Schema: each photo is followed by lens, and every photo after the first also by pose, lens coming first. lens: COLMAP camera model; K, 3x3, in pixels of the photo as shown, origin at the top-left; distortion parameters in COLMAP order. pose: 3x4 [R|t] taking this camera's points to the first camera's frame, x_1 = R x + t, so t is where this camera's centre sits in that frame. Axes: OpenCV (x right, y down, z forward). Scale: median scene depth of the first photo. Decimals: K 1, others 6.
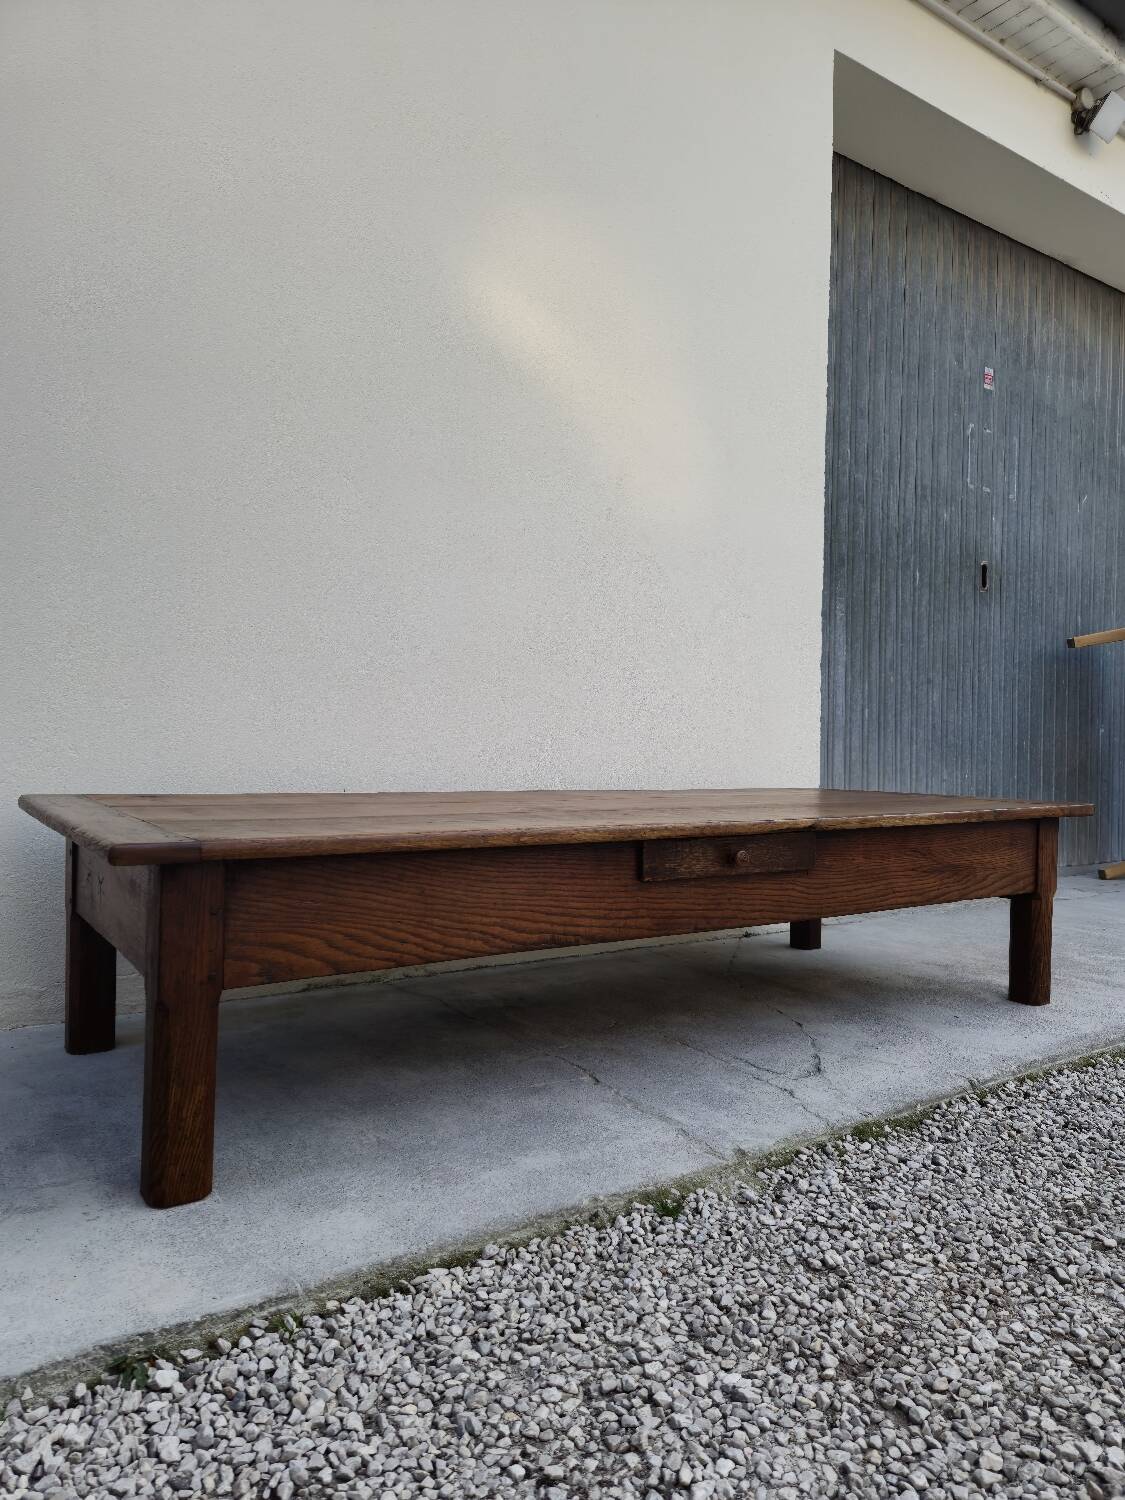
lens RADIAL K [[1013.9, 0, 562.3], [0, 1013.9, 751.4], [0, 0, 1]] dist [0.068135, -0.057760]
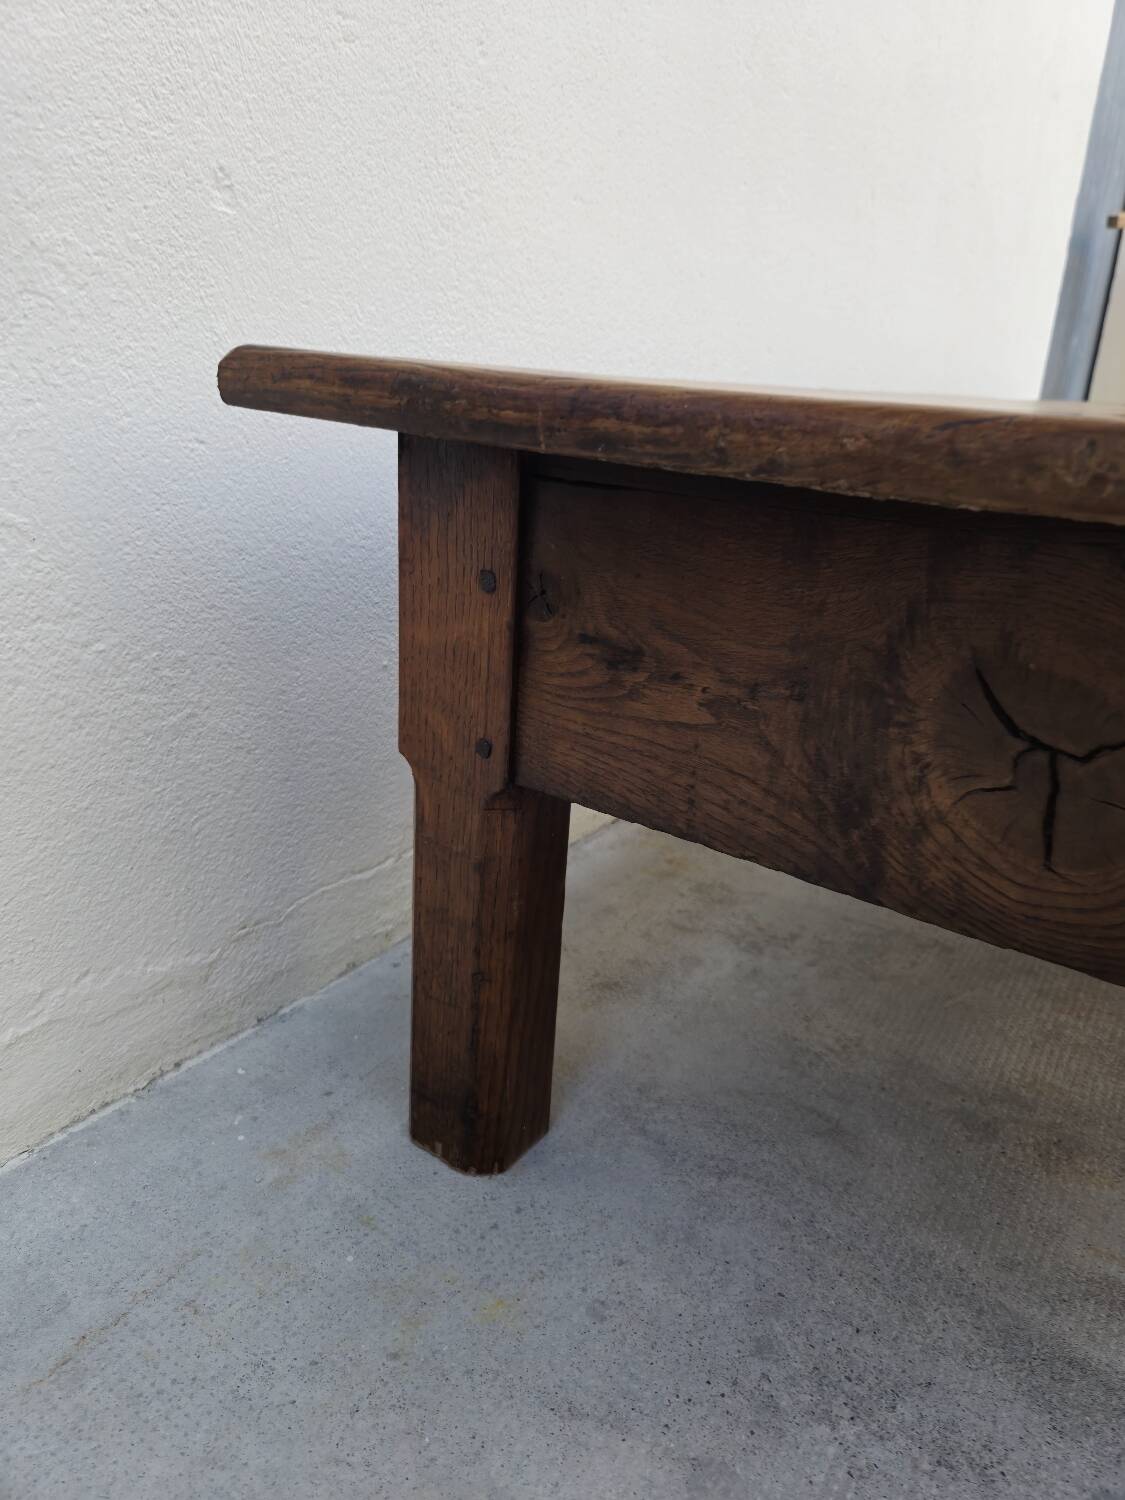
lens RADIAL K [[1013.9, 0, 568.0], [0, 1013.9, 737.4], [0, 0, 1]] dist [0.068135, -0.057760]
pose [[0.930856, -0.093484, 0.353225, -0.691011], [-0.032312, 0.941868, 0.334426, 0.057638], [-0.363955, -0.322716, 0.873723, 0.926549]]
